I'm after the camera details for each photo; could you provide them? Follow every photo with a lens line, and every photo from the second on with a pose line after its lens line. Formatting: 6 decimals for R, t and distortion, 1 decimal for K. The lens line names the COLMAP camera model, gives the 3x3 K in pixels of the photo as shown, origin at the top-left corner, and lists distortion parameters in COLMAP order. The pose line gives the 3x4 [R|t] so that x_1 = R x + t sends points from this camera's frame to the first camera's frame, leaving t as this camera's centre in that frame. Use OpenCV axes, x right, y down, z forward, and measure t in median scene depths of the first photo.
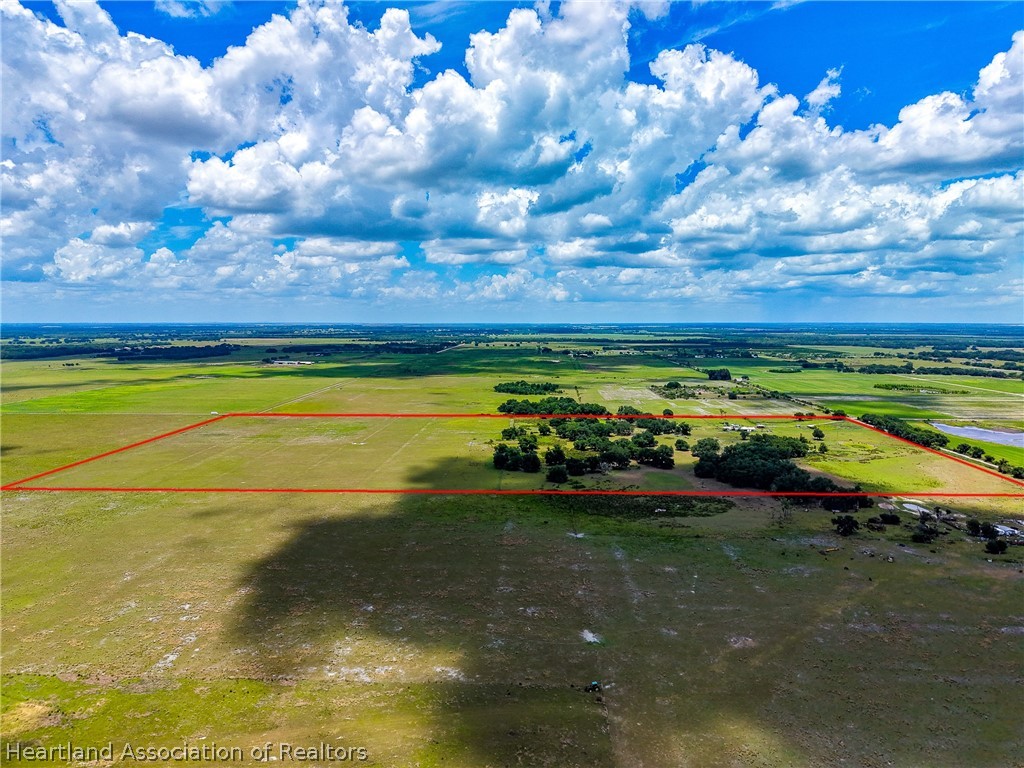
lens RADIAL K [[694.6, 0, 516.5], [0, 694.6, 387.2], [0, 0, 1]] dist [0.024388, -0.020121]
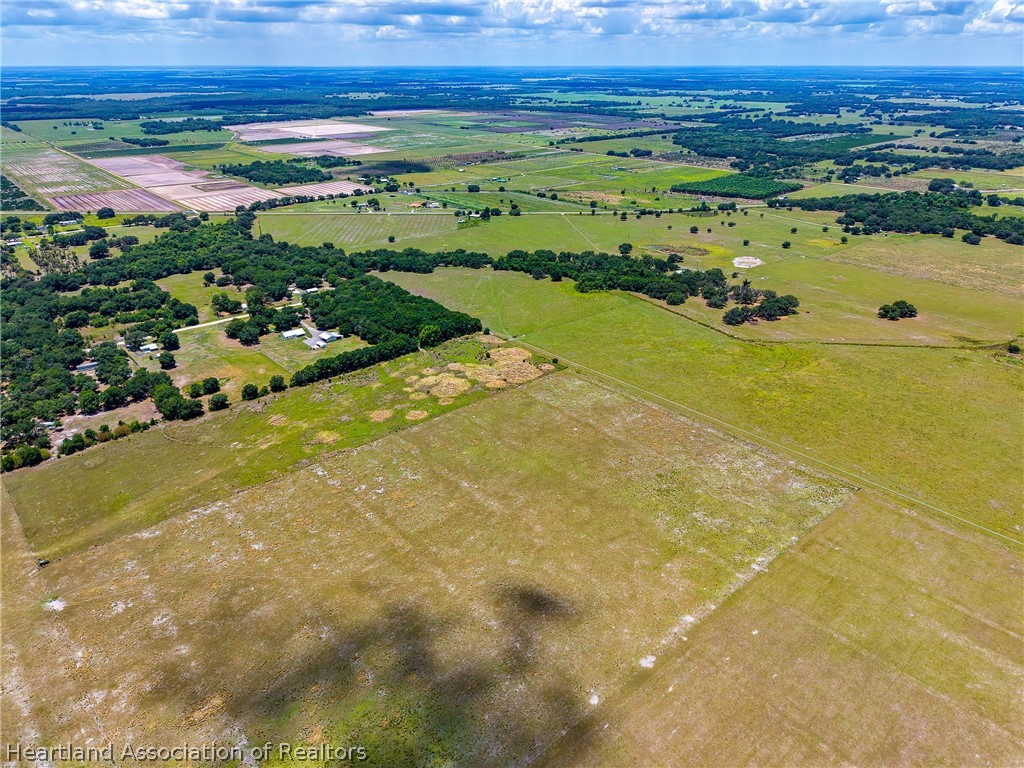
lens RADIAL K [[694.6, 0, 516.5], [0, 694.6, 387.2], [0, 0, 1]] dist [0.024388, -0.020121]
pose [[-0.729457, 0.295931, -0.616698, 0.141951], [-0.061773, 0.869387, 0.490255, -0.579248], [0.681231, 0.395715, -0.615900, 1.927168]]
